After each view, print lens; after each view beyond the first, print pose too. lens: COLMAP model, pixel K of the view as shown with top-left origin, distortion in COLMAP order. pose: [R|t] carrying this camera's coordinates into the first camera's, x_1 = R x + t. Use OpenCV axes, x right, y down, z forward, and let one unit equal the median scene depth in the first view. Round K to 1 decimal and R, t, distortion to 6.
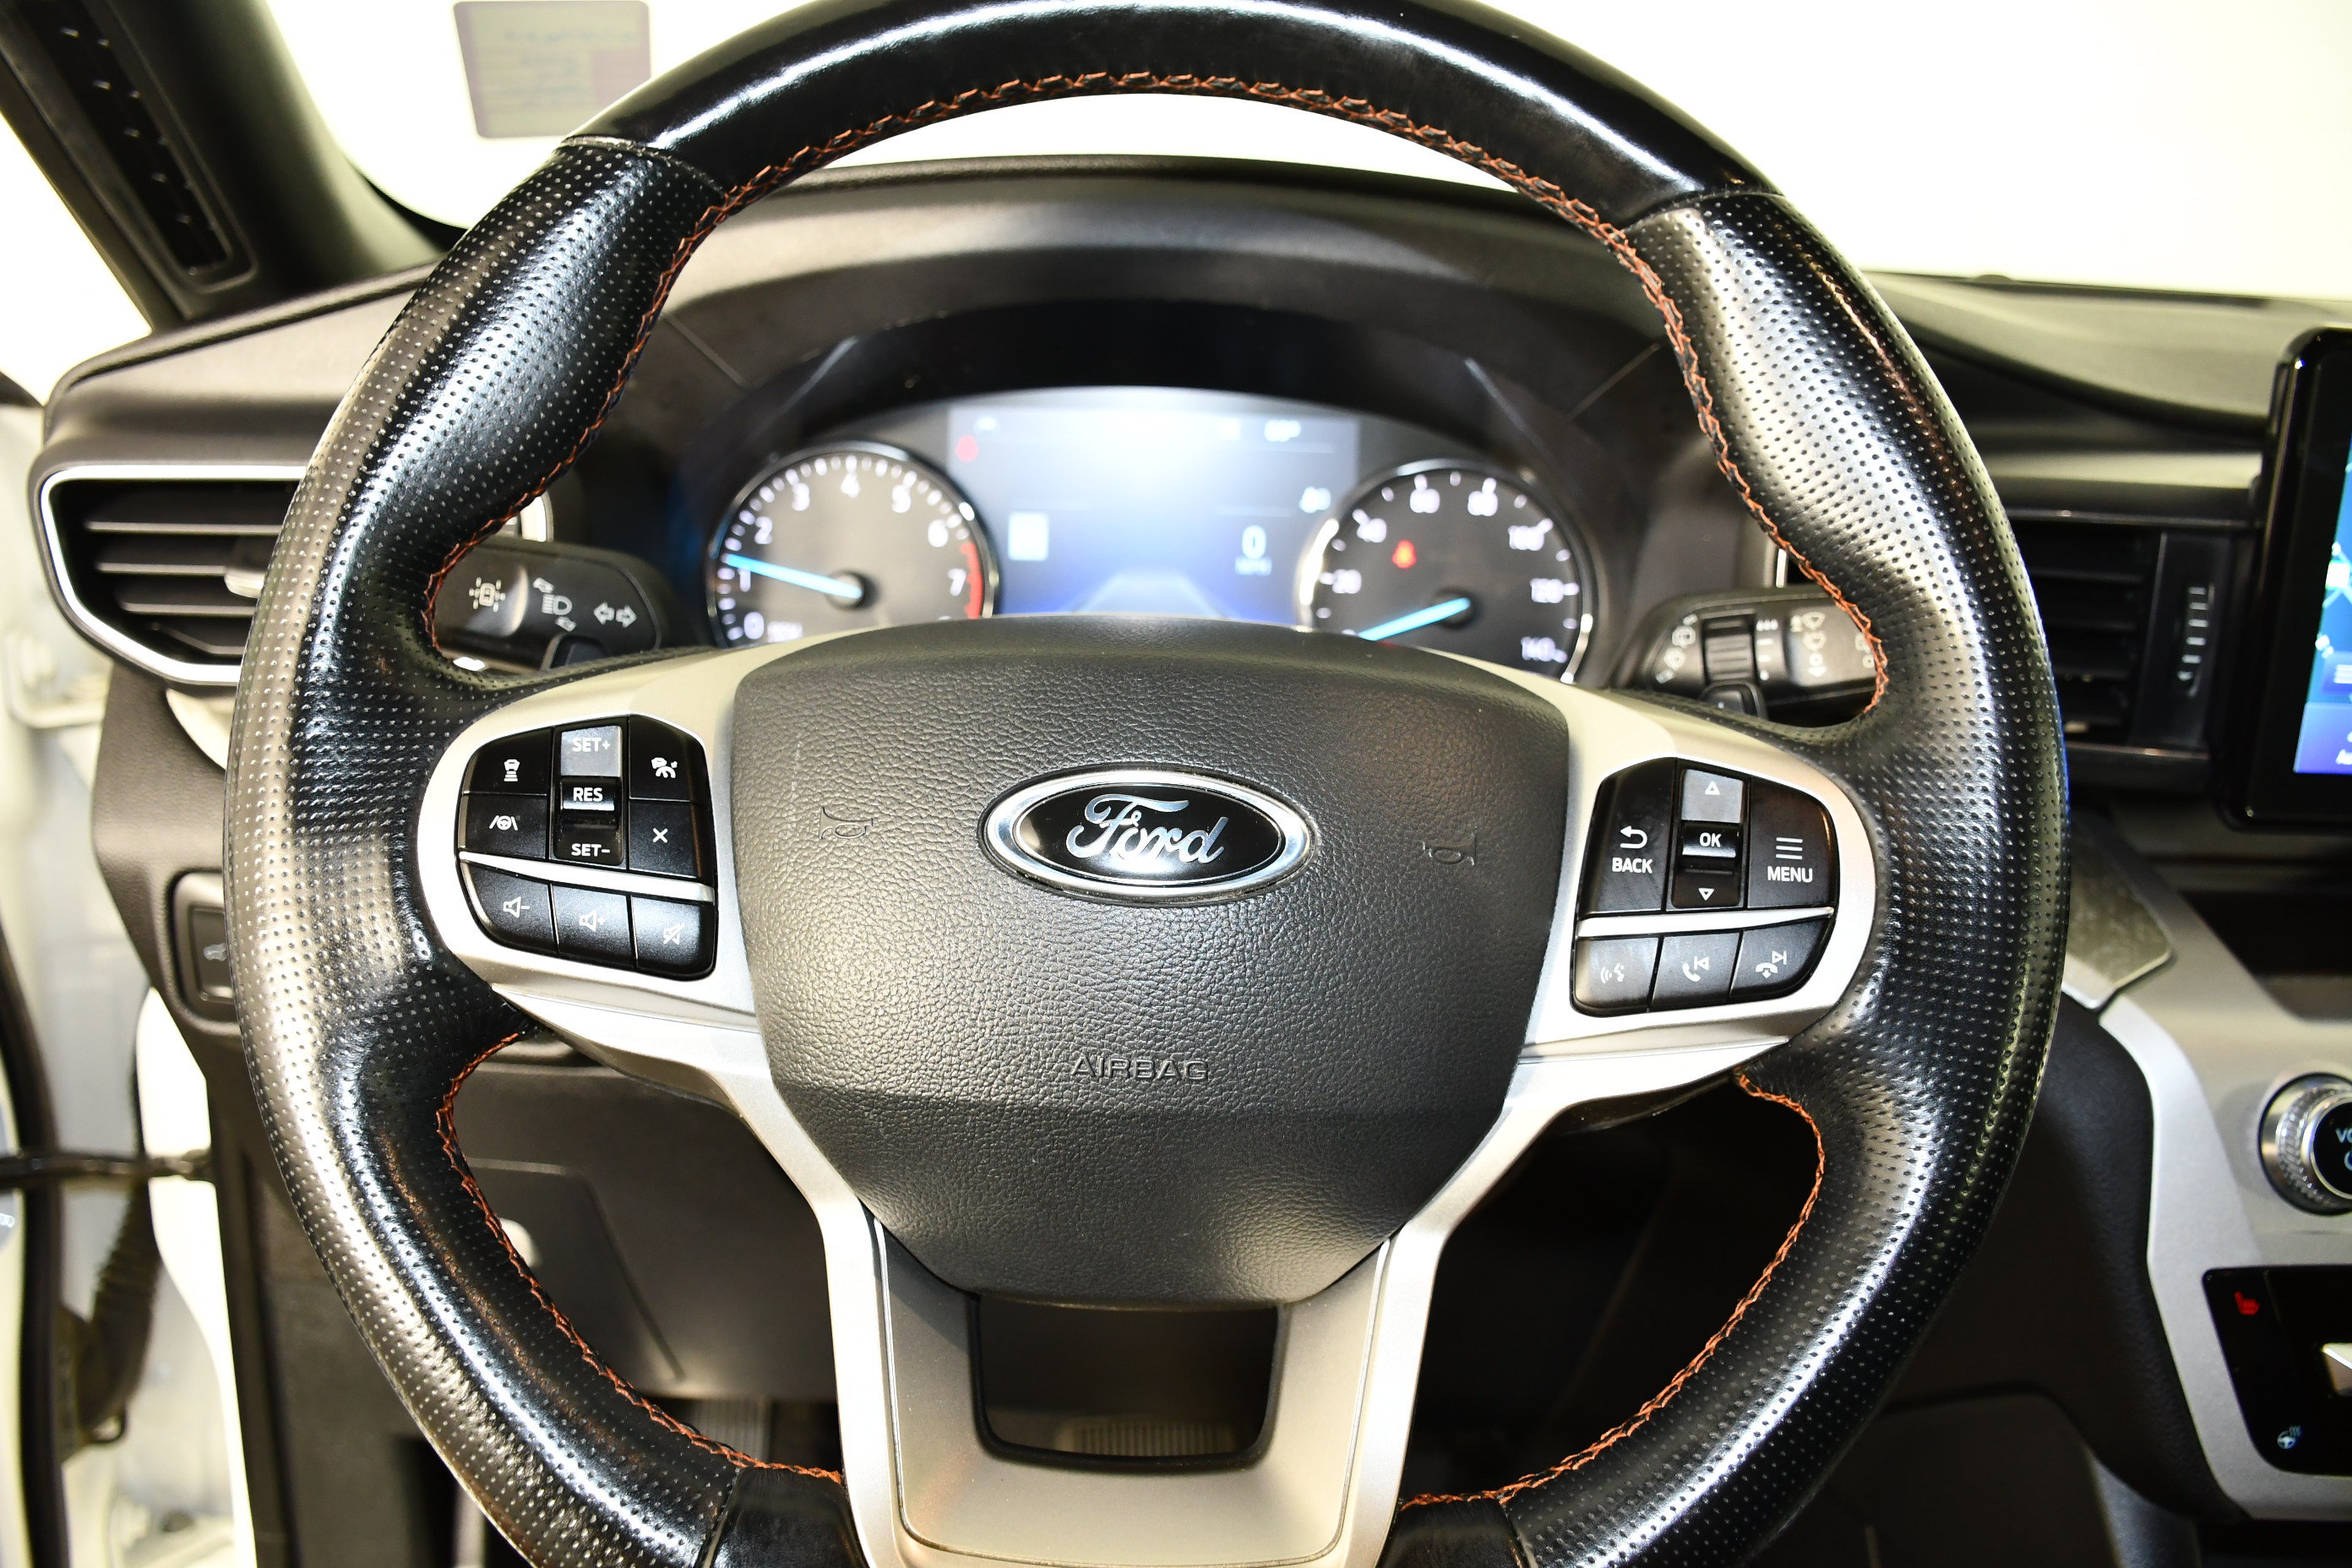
lens RADIAL K [[1975.7, 0, 1181.5], [0, 1975.7, 788.6], [0, 0, 1]] dist [-0.147062, 0.124945]
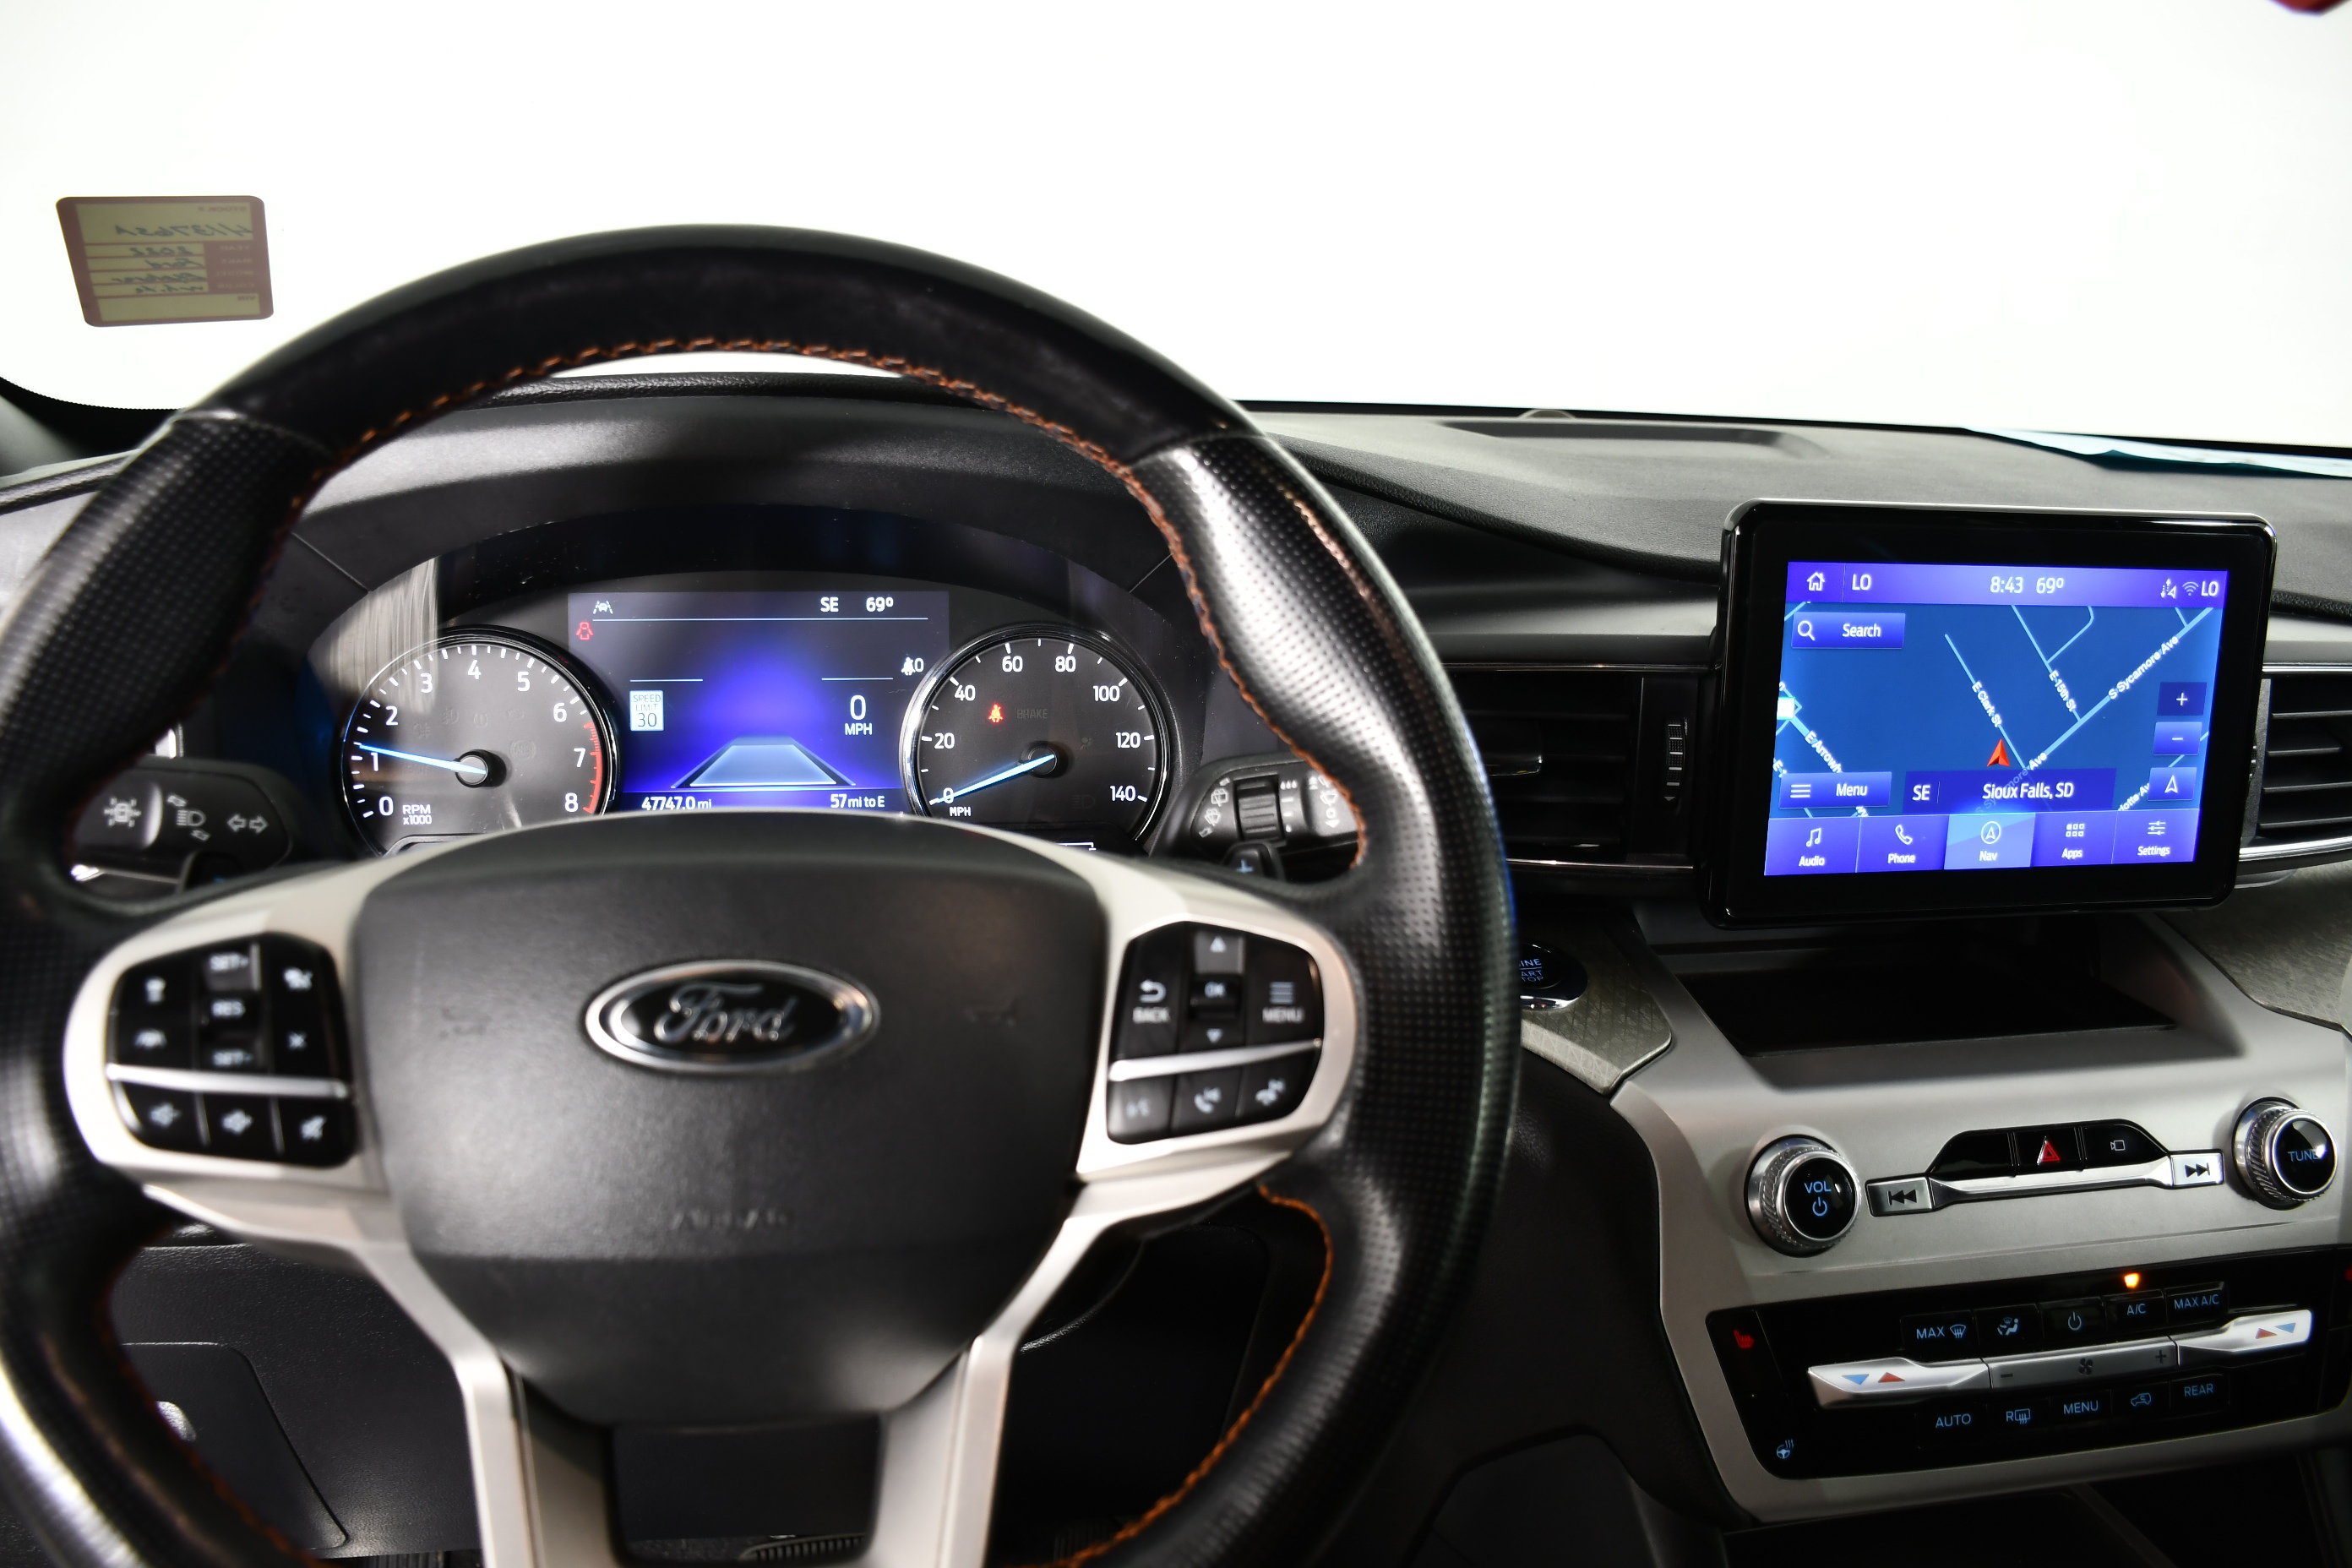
lens RADIAL K [[1975.7, 0, 1181.5], [0, 1975.7, 788.6], [0, 0, 1]] dist [-0.147062, 0.124945]
pose [[0.984795, -0.046477, 0.167389, 0.049558], [0.054724, 0.997487, -0.044995, -0.037756], [-0.164877, 0.053471, 0.984864, -0.158275]]
